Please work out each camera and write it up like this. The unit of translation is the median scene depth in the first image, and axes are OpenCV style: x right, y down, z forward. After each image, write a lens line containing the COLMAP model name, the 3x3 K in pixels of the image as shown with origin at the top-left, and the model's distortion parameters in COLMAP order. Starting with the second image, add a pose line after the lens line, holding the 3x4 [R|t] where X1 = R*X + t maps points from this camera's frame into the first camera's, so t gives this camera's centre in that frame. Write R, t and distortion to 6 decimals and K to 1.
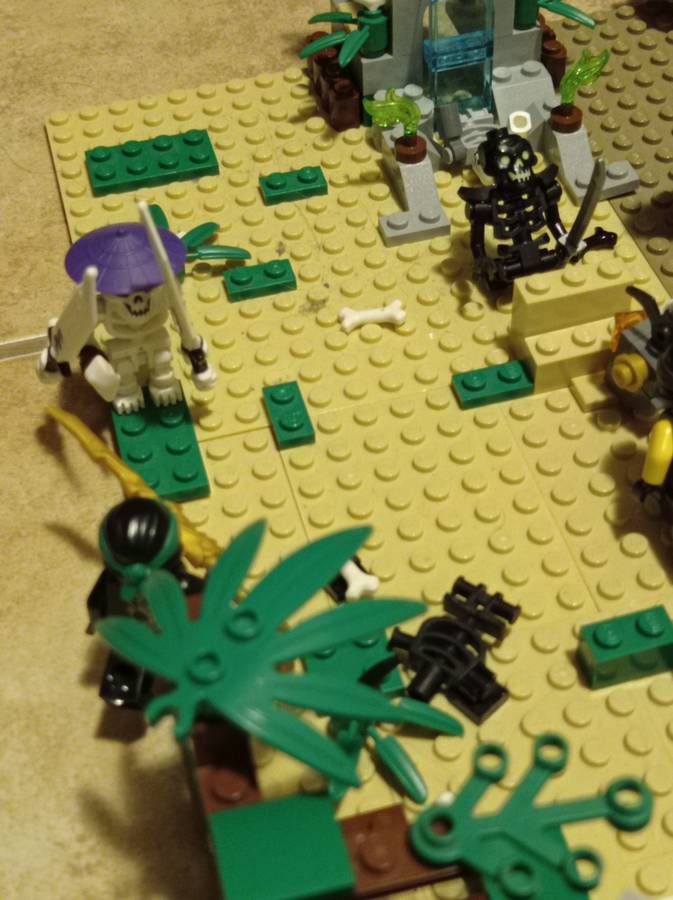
lens RADIAL K [[1468.4, 0, 336.5], [0, 1468.4, 450.0], [0, 0, 1]] dist [0.048277, 0.047274]
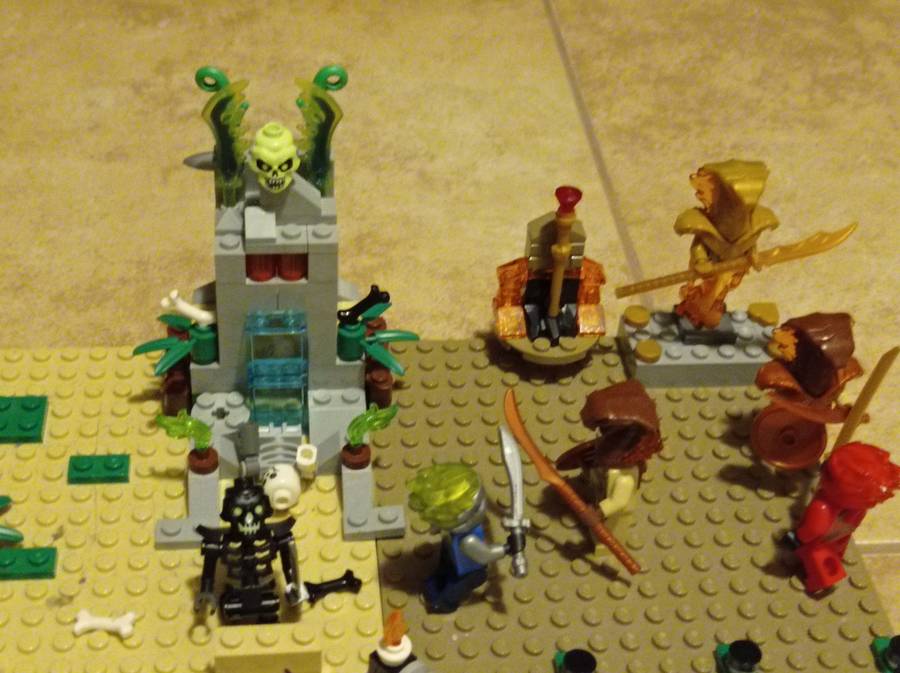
lens RADIAL K [[1468.4, 0, 450.0], [0, 1468.4, 336.5], [0, 0, 1]] dist [0.048277, 0.047274]
pose [[0.982037, 0.179211, -0.059054, 0.264076], [-0.185145, 0.975561, -0.118328, -0.190724], [0.036405, 0.127136, 0.991217, -0.072314]]
